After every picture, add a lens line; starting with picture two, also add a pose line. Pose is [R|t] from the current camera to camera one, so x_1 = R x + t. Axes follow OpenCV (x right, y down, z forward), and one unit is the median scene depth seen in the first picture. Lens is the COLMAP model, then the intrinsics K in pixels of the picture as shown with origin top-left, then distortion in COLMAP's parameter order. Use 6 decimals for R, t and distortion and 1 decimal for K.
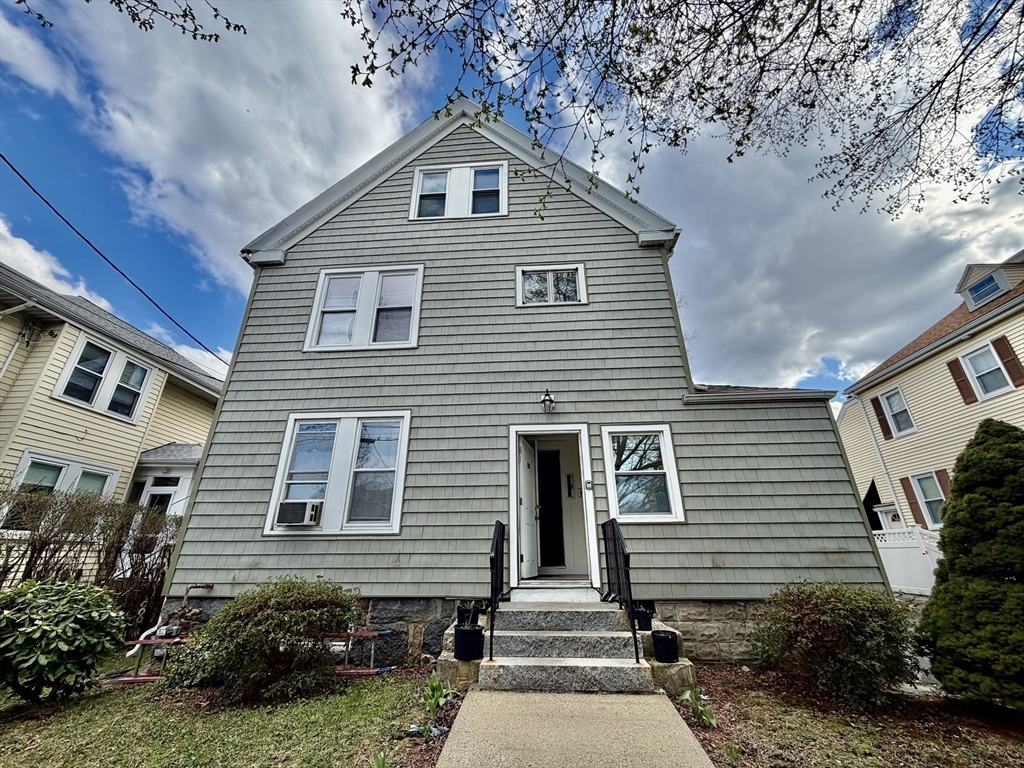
lens RADIAL K [[407.7, 0, 510.0], [0, 407.7, 385.5], [0, 0, 1]] dist [0.001620, -0.000078]
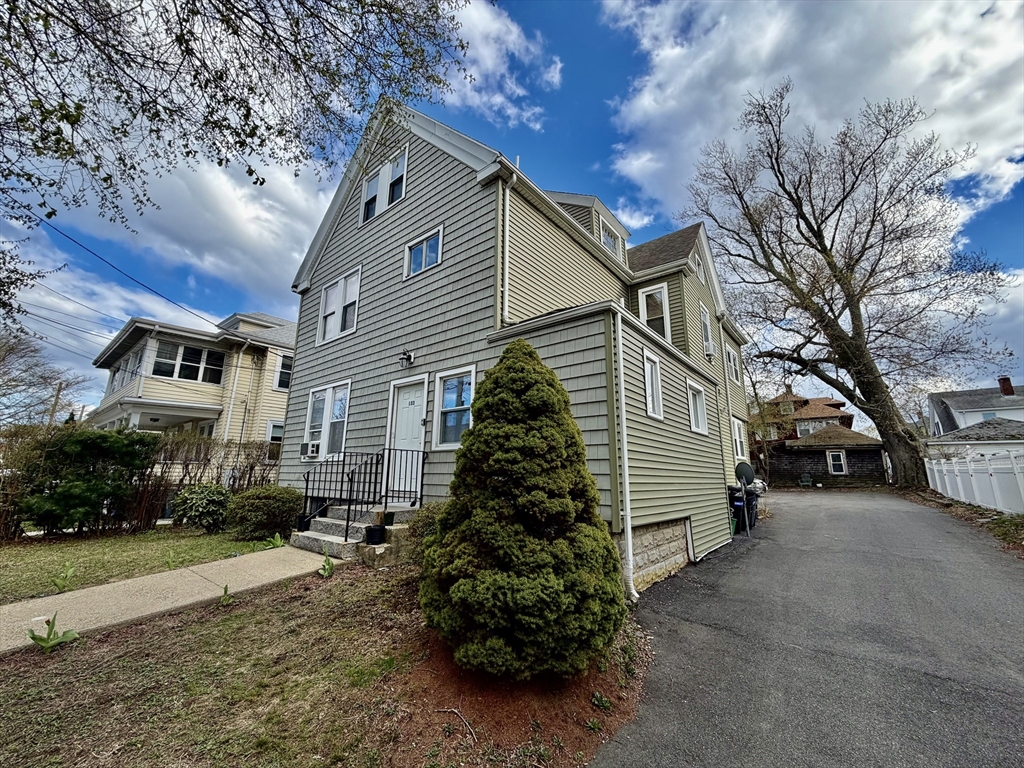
lens RADIAL K [[407.7, 0, 510.0], [0, 407.7, 385.5], [0, 0, 1]] dist [0.001620, -0.000078]
pose [[0.815195, -0.114685, -0.567719, 1.040865], [0.213183, 0.970800, 0.110002, 0.047824], [0.538526, -0.210701, 0.815840, 0.126617]]
